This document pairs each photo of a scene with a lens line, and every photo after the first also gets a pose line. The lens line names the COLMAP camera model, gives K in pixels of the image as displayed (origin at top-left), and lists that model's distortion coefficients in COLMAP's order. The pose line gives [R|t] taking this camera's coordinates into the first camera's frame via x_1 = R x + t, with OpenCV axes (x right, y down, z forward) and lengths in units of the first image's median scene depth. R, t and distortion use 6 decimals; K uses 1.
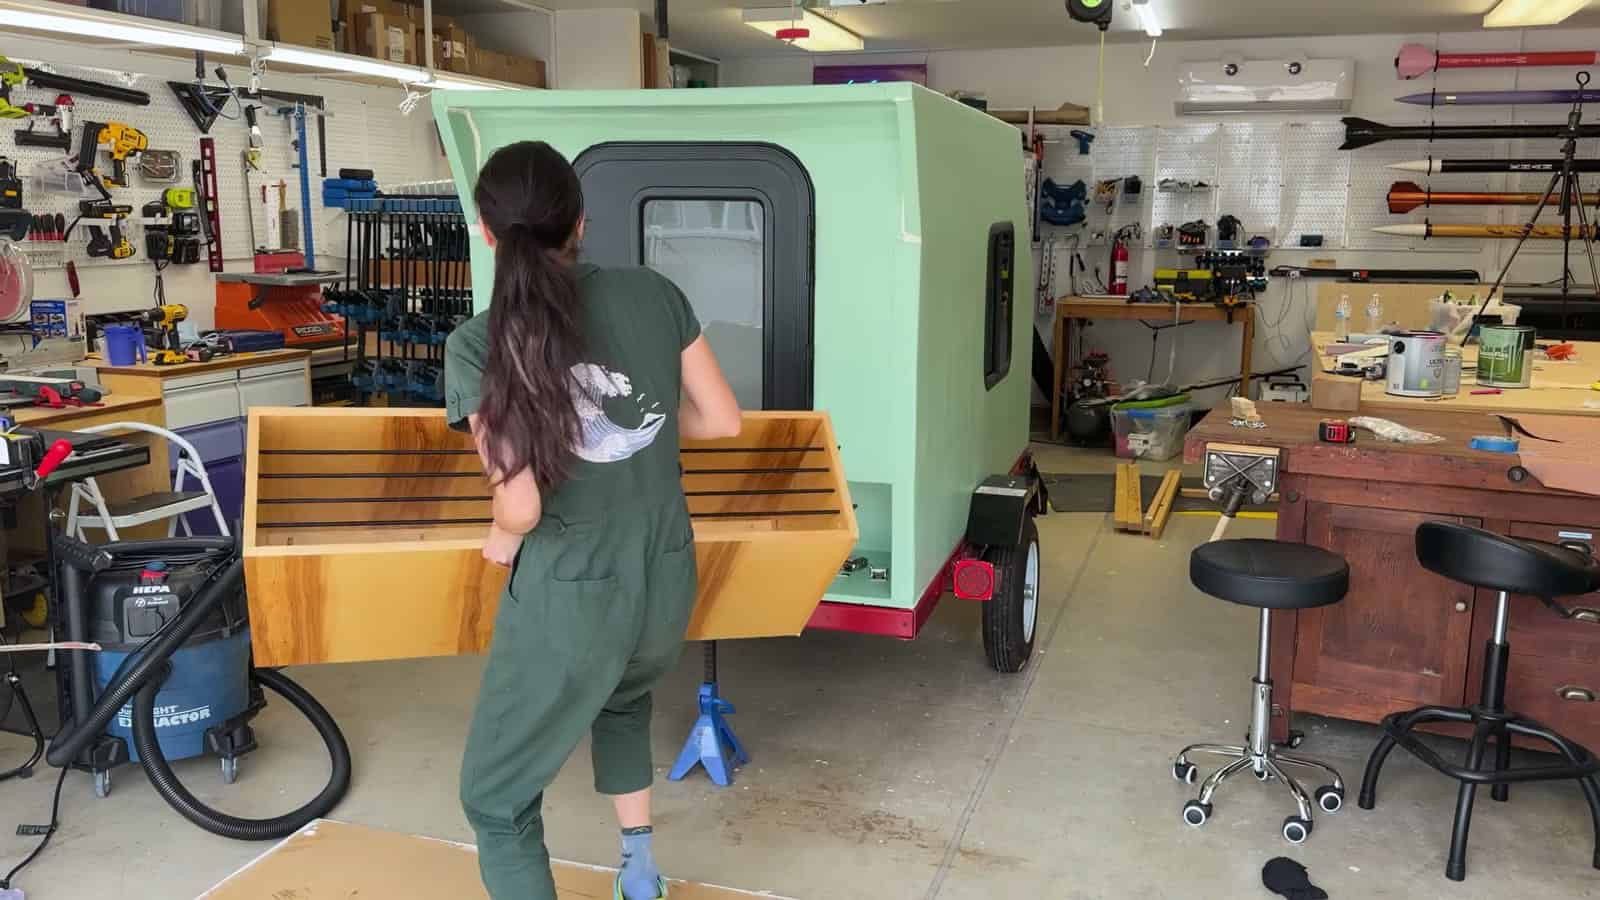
lens RADIAL K [[1321.1, 0, 800.8], [0, 1321.1, 454.0], [0, 0, 1]] dist [-0.019731, -0.020821]
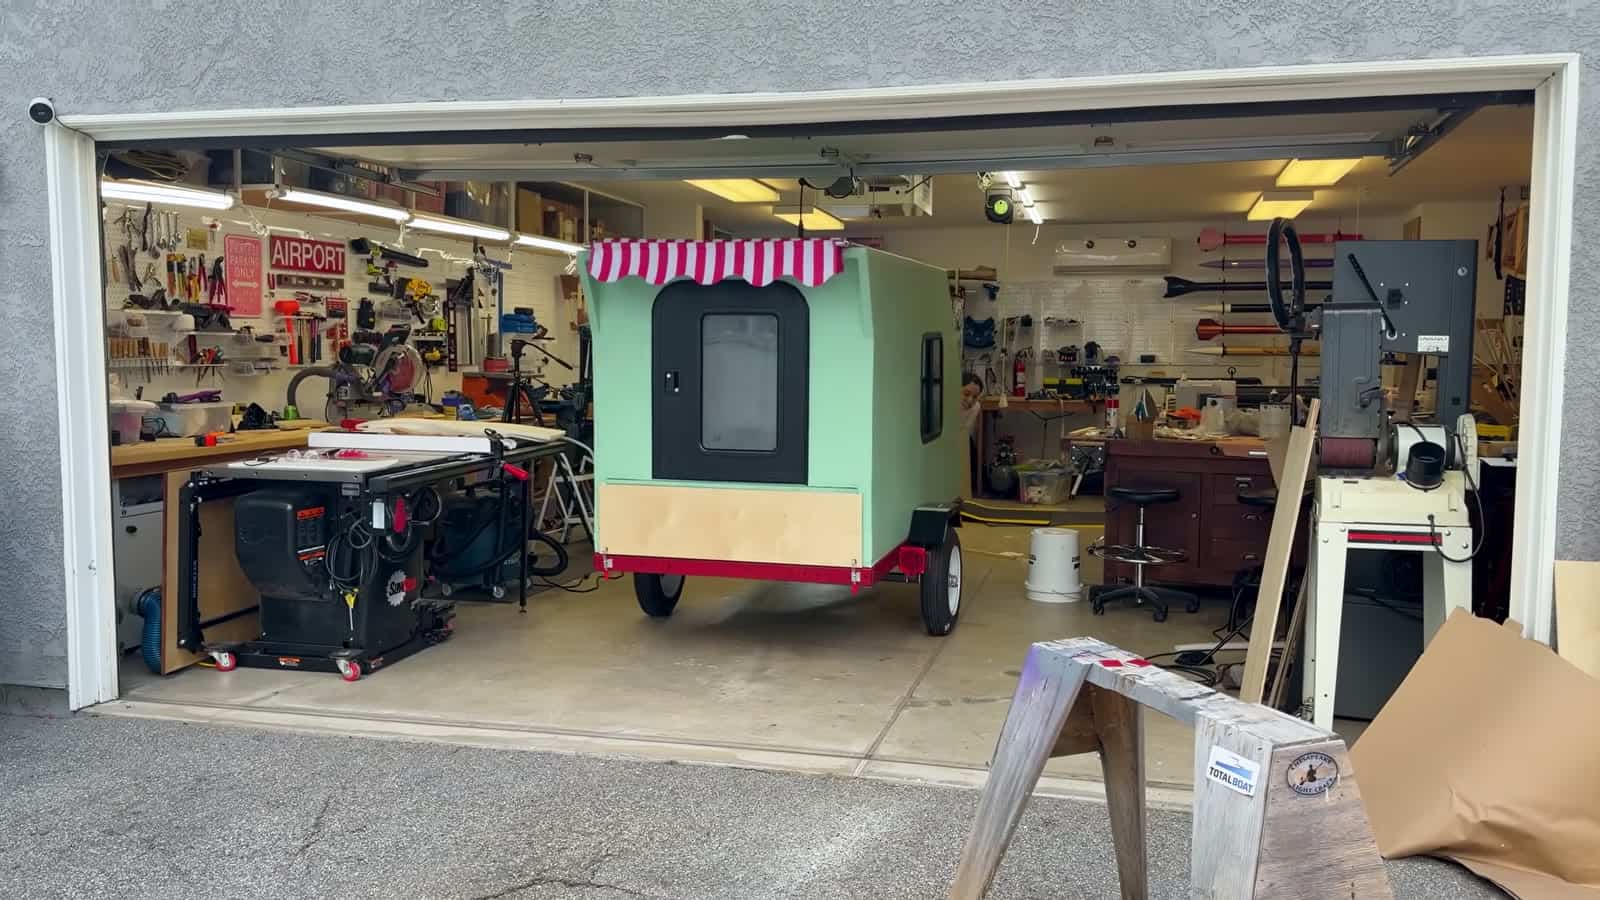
lens RADIAL K [[1321.1, 0, 798.1], [0, 1321.1, 447.6], [0, 0, 1]] dist [-0.019731, -0.020821]
pose [[0.997126, -0.003444, 0.075680, -0.115000], [0.011673, 0.994022, -0.108558, 0.093525], [-0.074854, 0.109129, 0.991205, -0.427044]]
